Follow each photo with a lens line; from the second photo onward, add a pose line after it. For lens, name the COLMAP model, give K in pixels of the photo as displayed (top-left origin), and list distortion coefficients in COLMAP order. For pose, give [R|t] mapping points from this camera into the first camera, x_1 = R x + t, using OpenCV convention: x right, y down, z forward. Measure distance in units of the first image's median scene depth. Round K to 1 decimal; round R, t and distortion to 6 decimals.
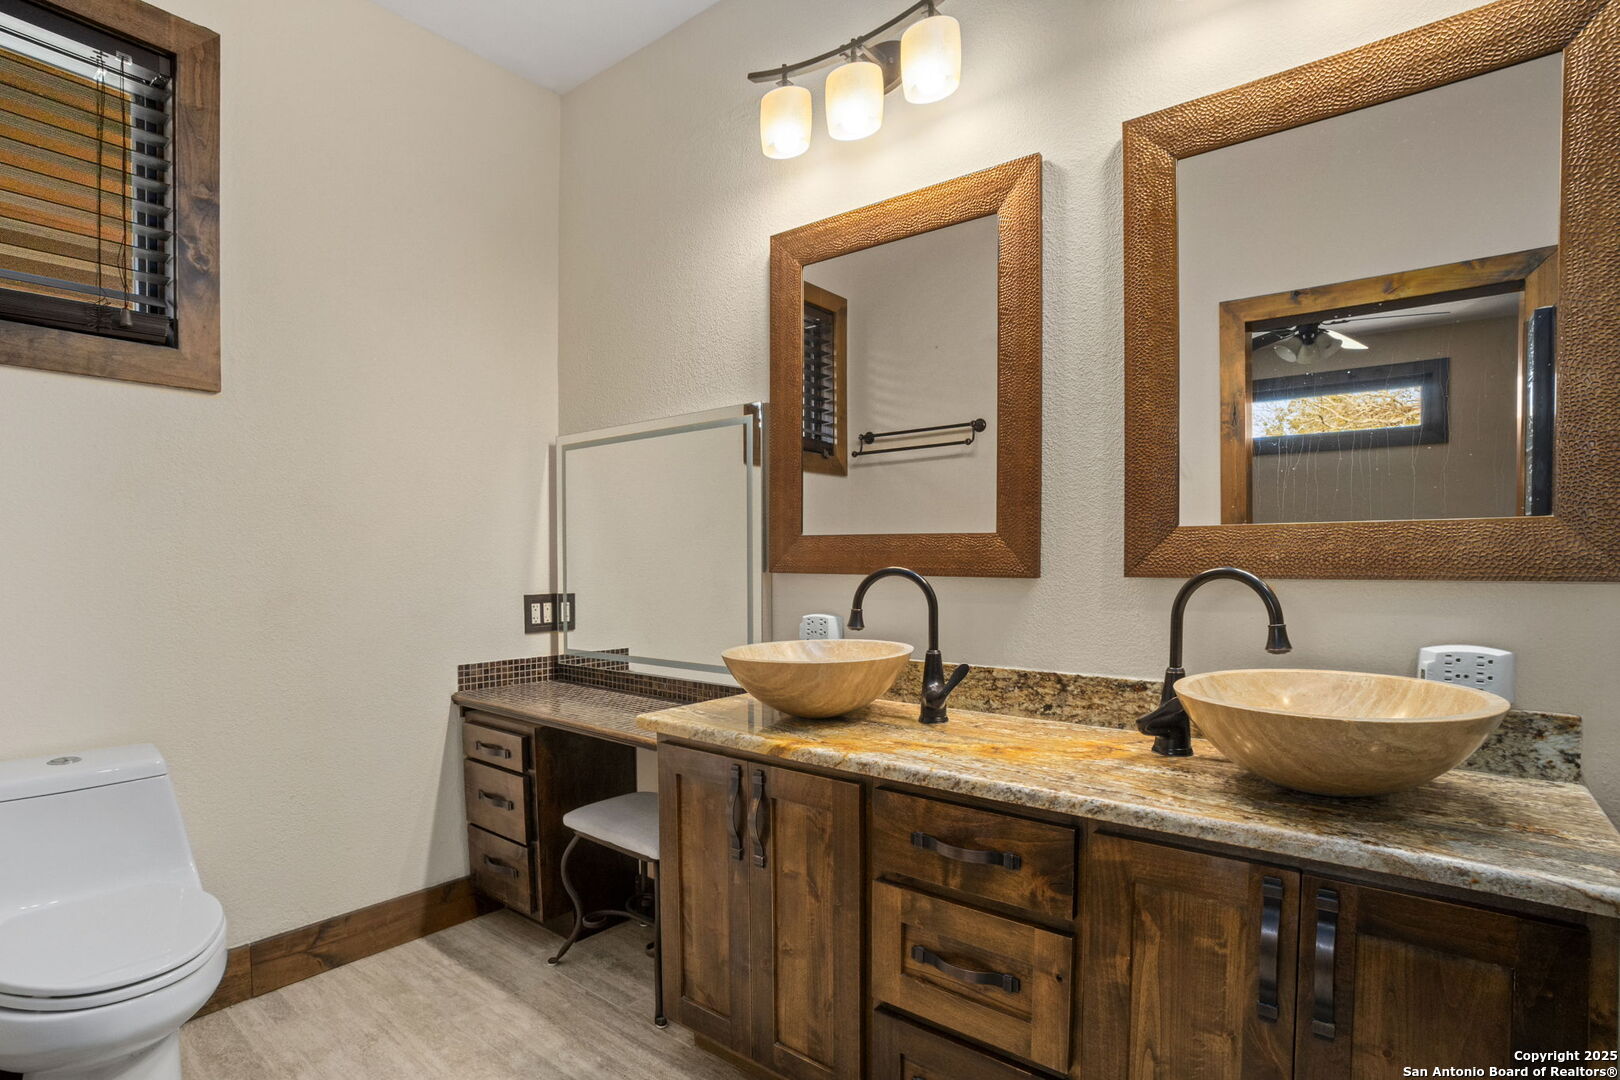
lens RADIAL K [[788.6, 0, 812.9], [0, 788.6, 565.7], [0, 0, 1]] dist [-0.080809, 0.033789]
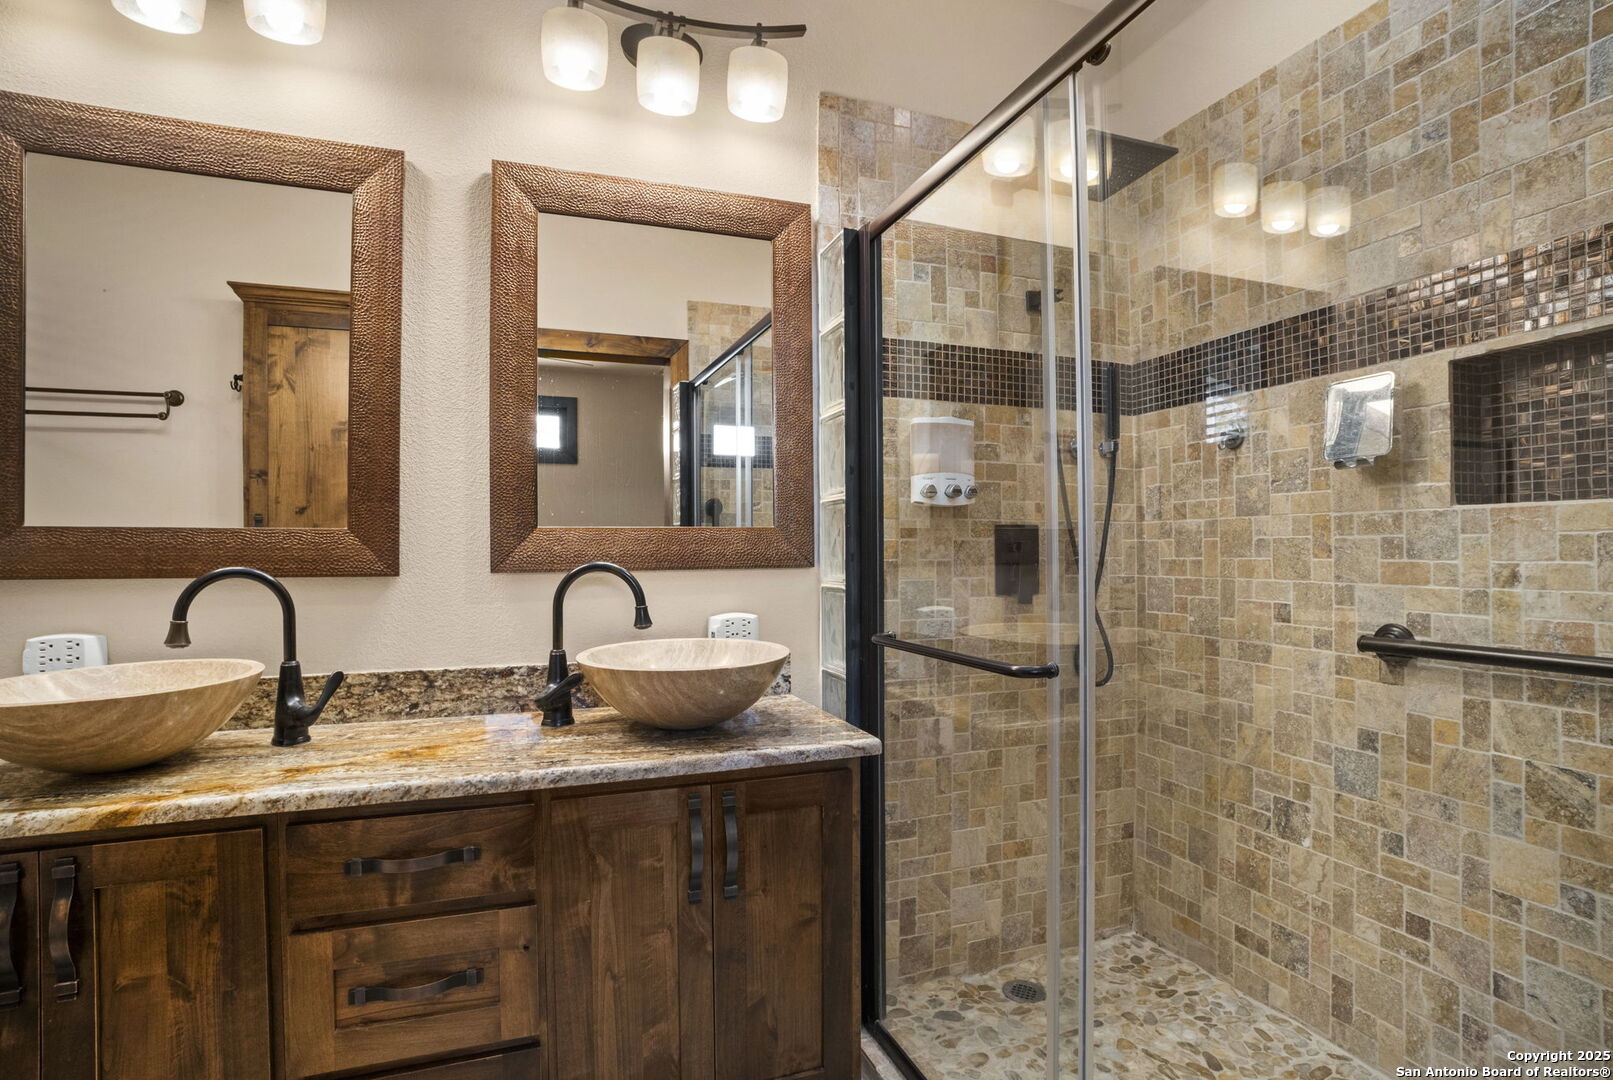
lens RADIAL K [[769.8, 0, 781.4], [0, 769.8, 536.8], [0, 0, 1]] dist [-0.057064, 0.020643]
pose [[0.541277, 0.015319, 0.840705, -0.330633], [0.014856, 0.999504, -0.027777, -0.000153], [-0.840713, 0.027525, 0.540781, 0.101808]]
